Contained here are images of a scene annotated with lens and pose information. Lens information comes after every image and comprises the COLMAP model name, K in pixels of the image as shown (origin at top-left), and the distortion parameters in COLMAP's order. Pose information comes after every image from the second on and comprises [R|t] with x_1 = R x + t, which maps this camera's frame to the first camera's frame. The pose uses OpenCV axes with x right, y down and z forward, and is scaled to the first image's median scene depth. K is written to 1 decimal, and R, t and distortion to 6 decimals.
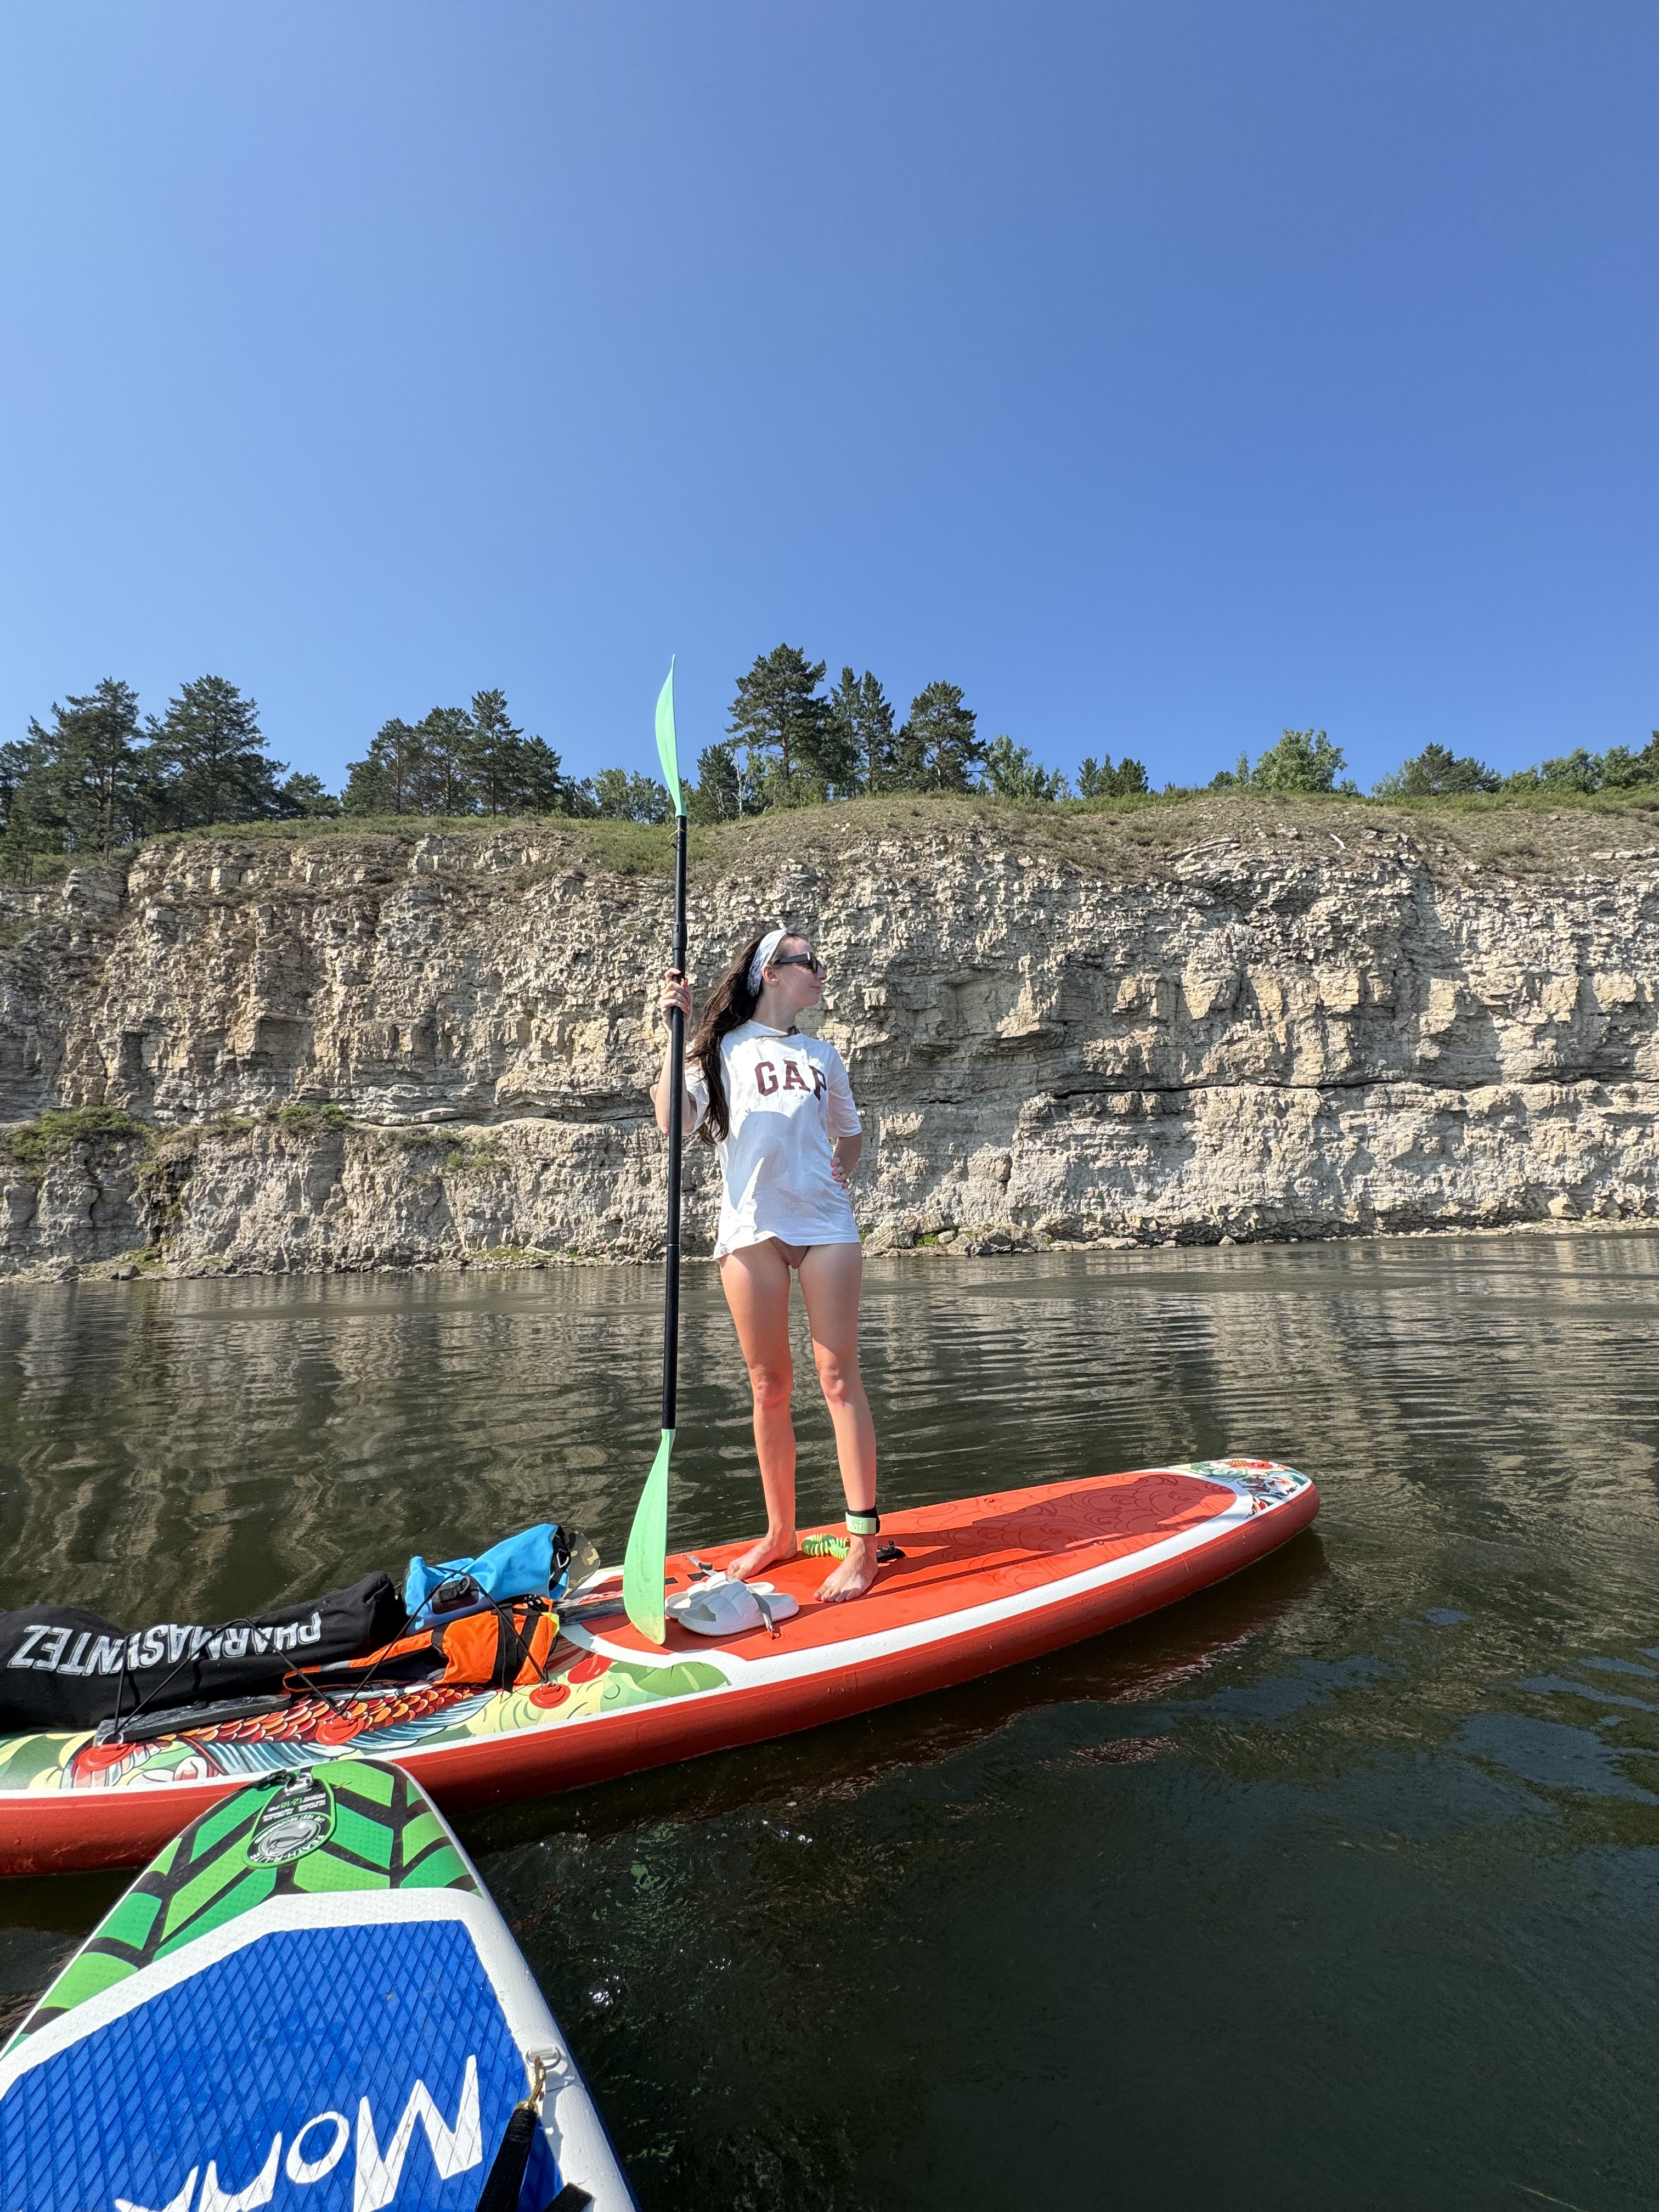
lens RADIAL K [[878.6, 0, 831.4], [0, 878.6, 1103.8], [0, 0, 1]] dist [-0.007044, 0.003601]
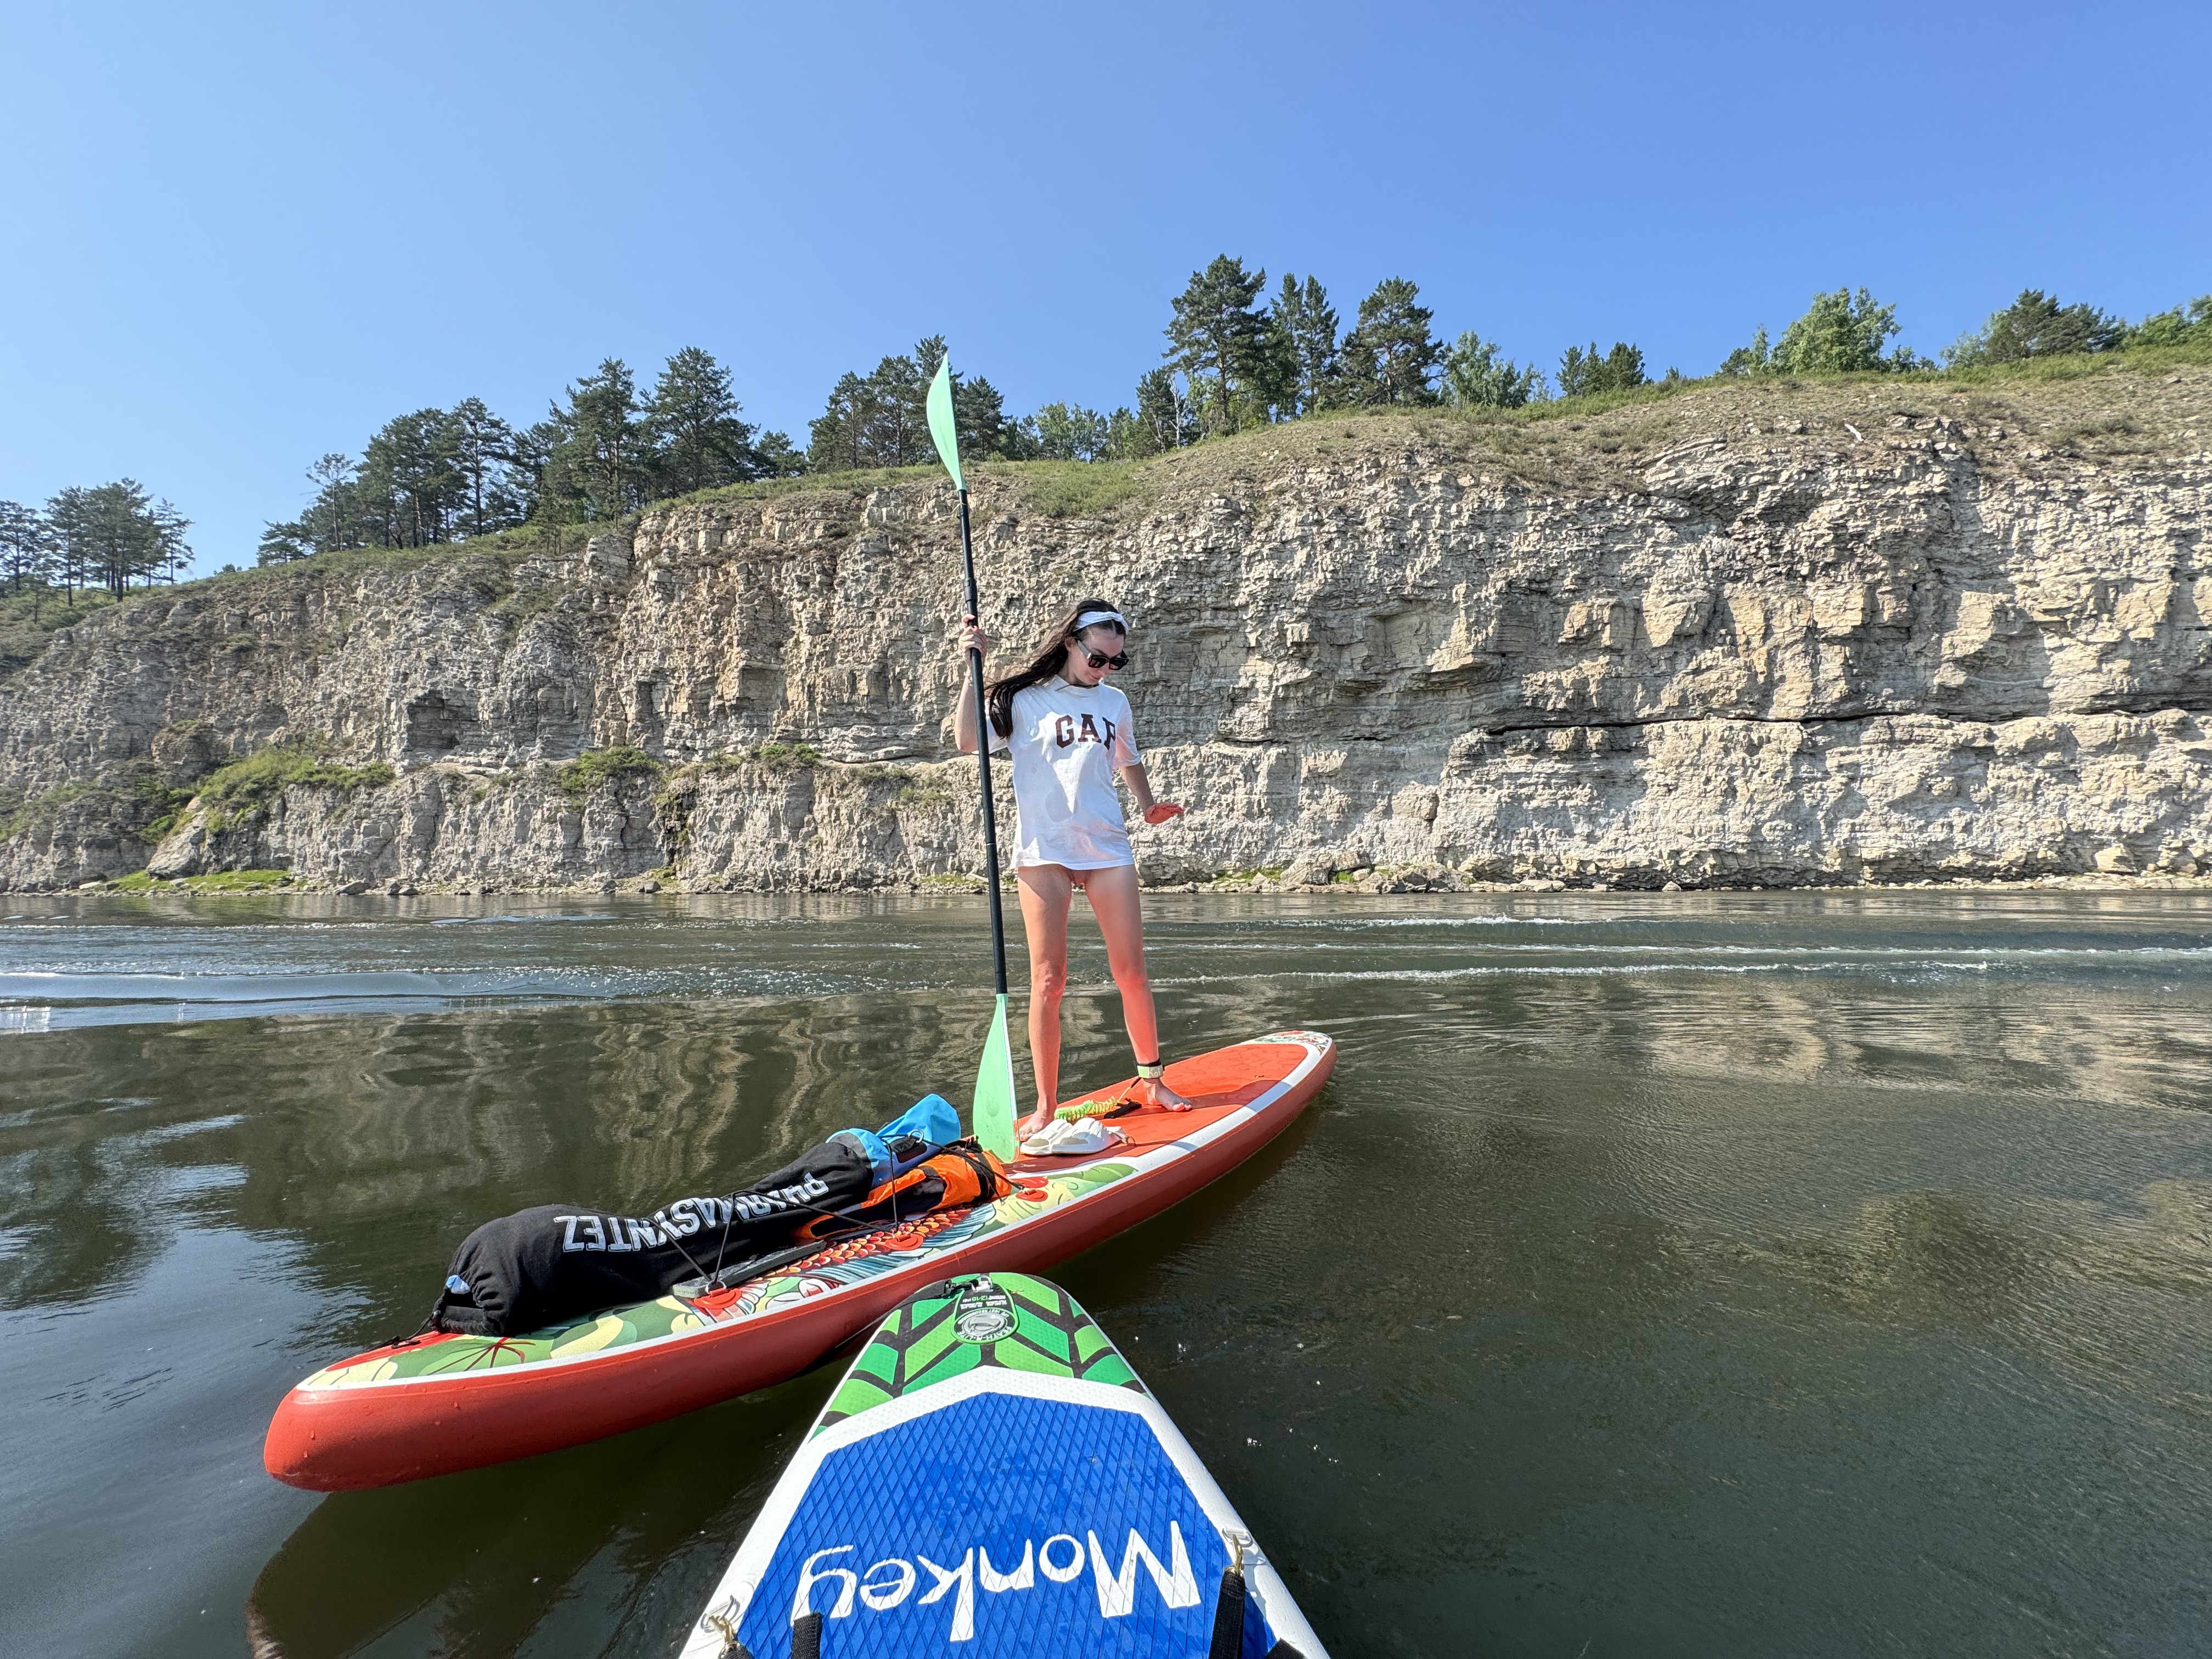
lens RADIAL K [[883.9, 0, 1106.8], [0, 883.9, 831.1], [0, 0, 1]] dist [-0.004479, 0.001012]
pose [[0.979234, 0.016046, -0.202096, 0.042285], [0.005057, 0.994619, 0.103475, -0.003417], [0.202669, -0.102348, 0.973884, -0.033284]]
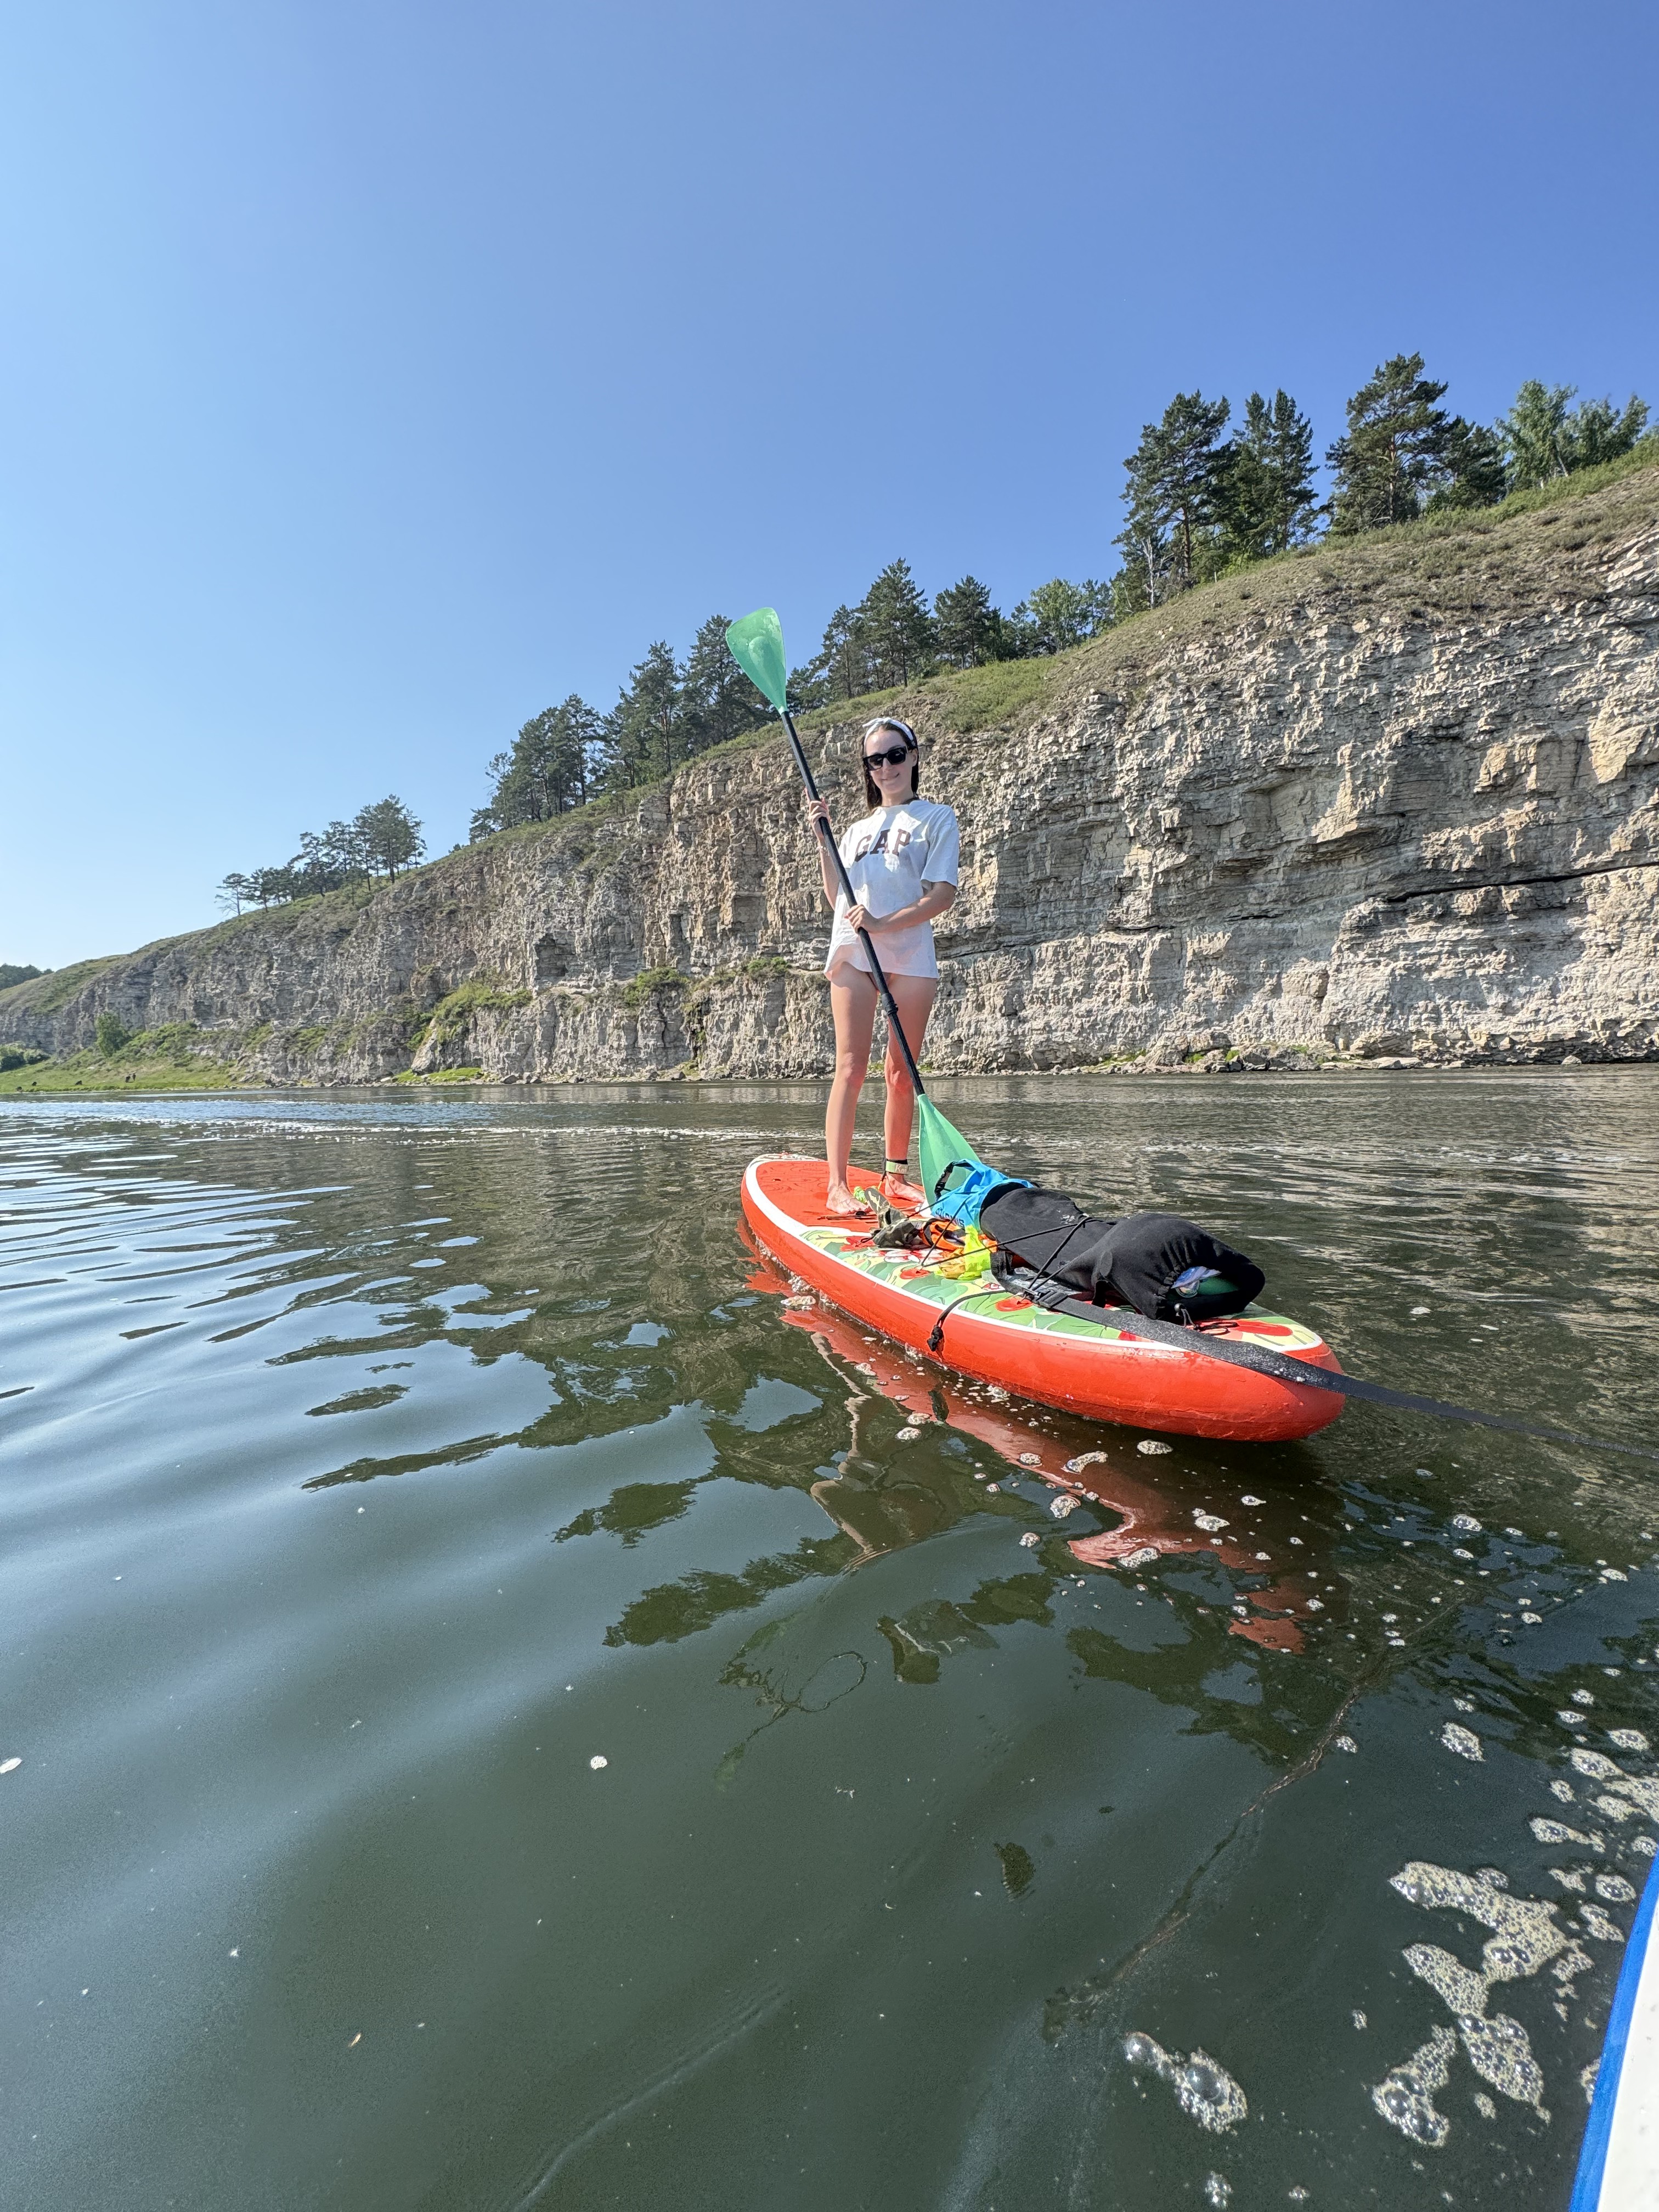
lens RADIAL K [[880.7, 0, 831.8], [0, 880.7, 1104.0], [0, 0, 1]] dist [-0.003896, 0.000887]
pose [[0.810820, 0.036284, -0.584169, 0.323277], [0.086666, 0.979632, 0.181137, -0.016885], [0.578843, -0.197497, 0.791161, -0.081704]]
